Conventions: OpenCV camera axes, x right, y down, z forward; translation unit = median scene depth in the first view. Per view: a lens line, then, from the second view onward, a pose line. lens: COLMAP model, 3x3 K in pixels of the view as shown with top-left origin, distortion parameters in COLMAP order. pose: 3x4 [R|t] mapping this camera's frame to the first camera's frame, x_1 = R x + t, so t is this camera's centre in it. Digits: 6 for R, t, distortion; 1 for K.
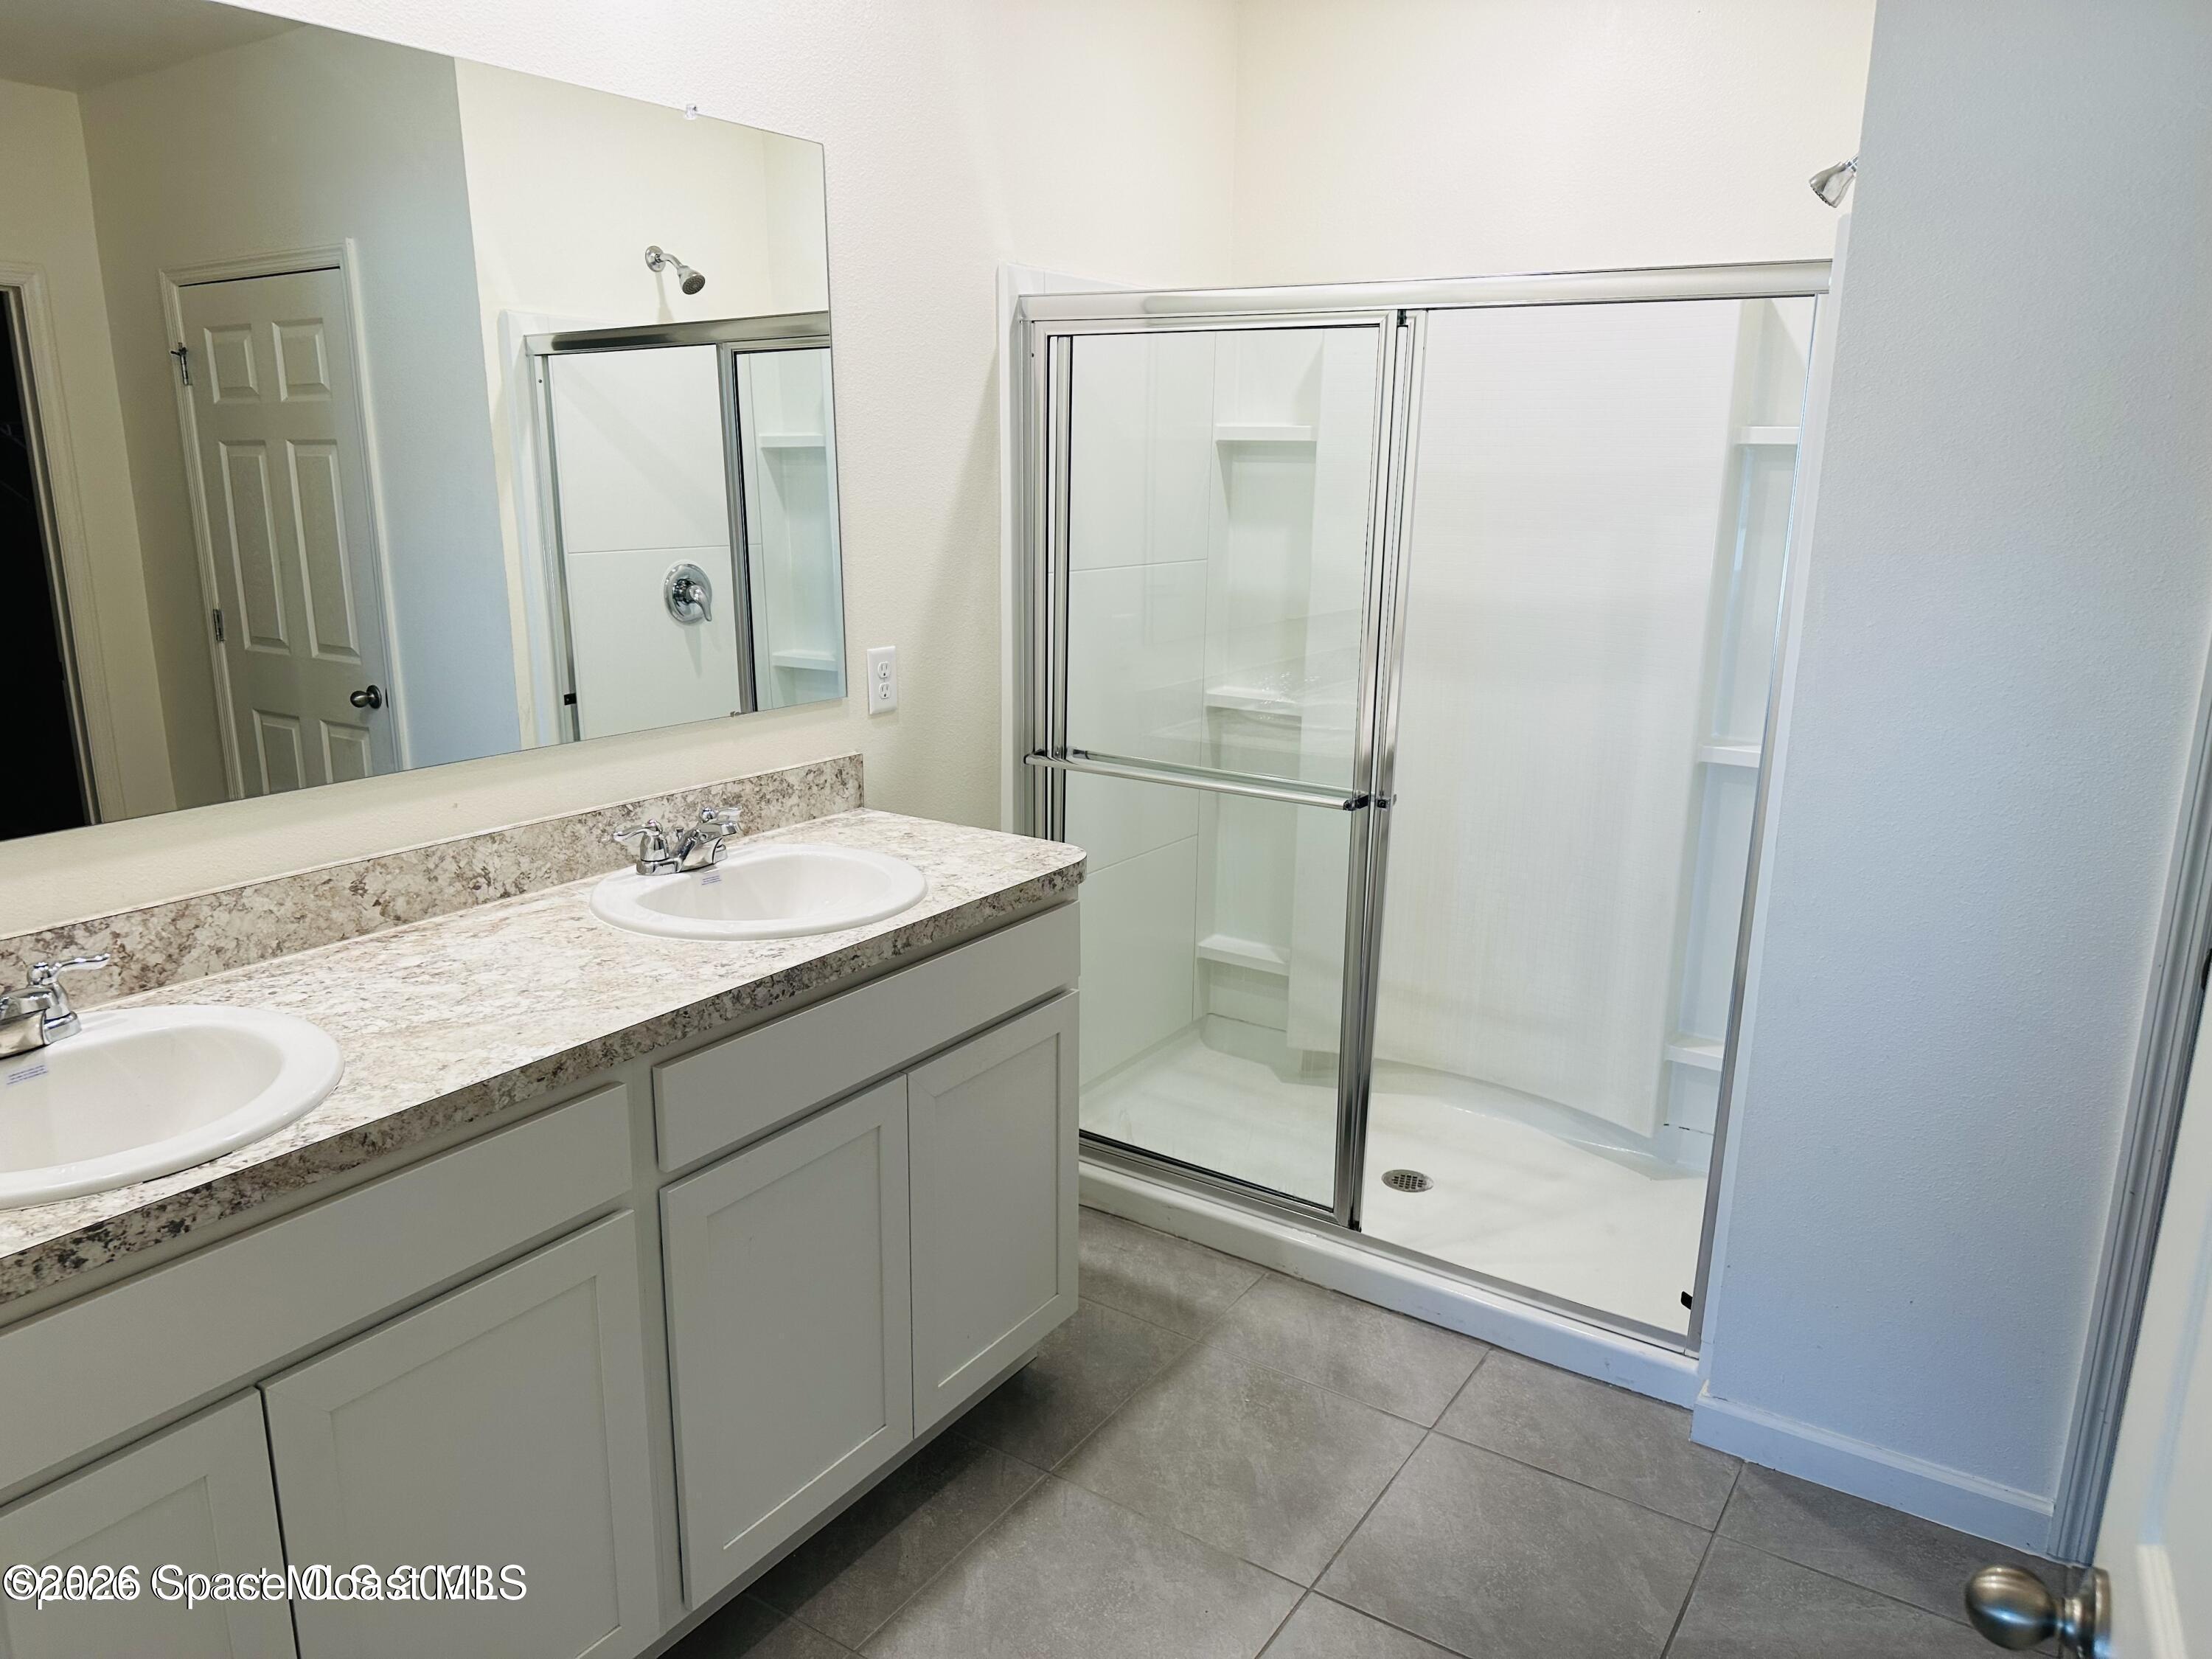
lens RADIAL K [[1536.1, 0, 1106.0], [0, 1536.1, 829.5], [0, 0, 1]] dist [0.003017, -0.004951]
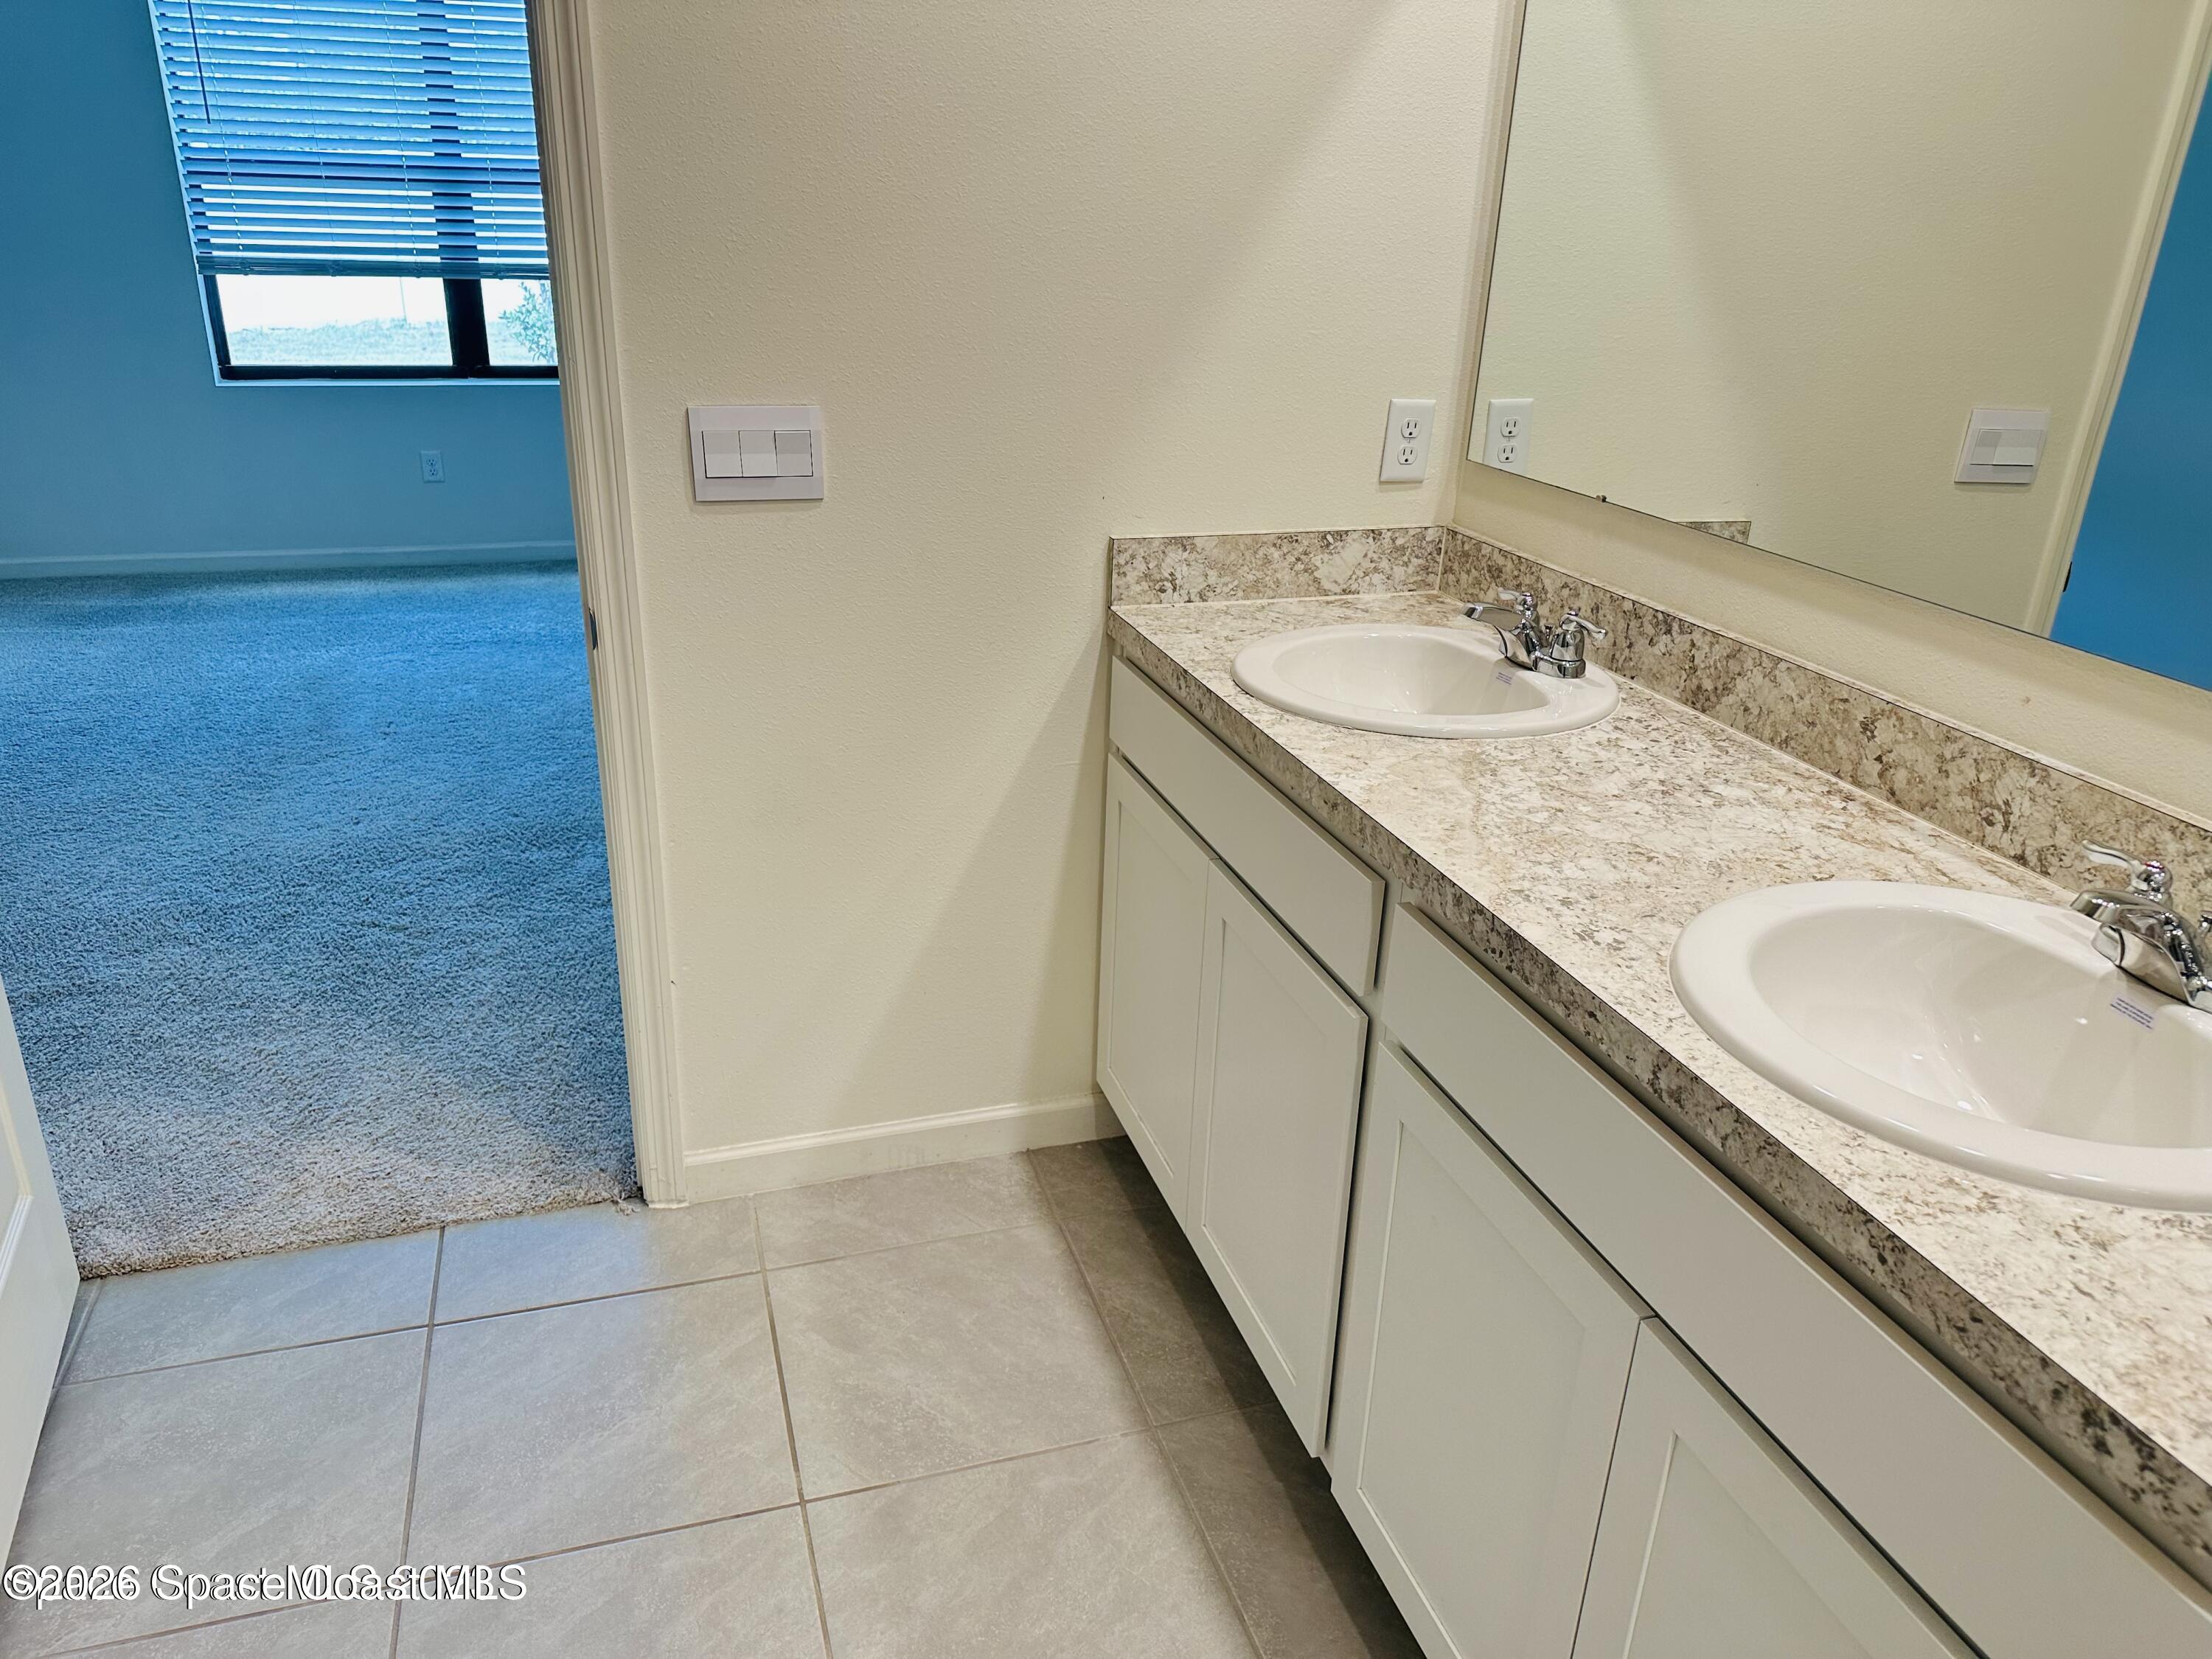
lens RADIAL K [[1536.1, 0, 1106.0], [0, 1536.1, 829.5], [0, 0, 1]] dist [0.003017, -0.004951]
pose [[-0.617825, 0.268927, -0.738899, 0.372439], [-0.227192, 0.838567, 0.495166, -0.229254], [0.752779, 0.473798, -0.456989, 1.121856]]
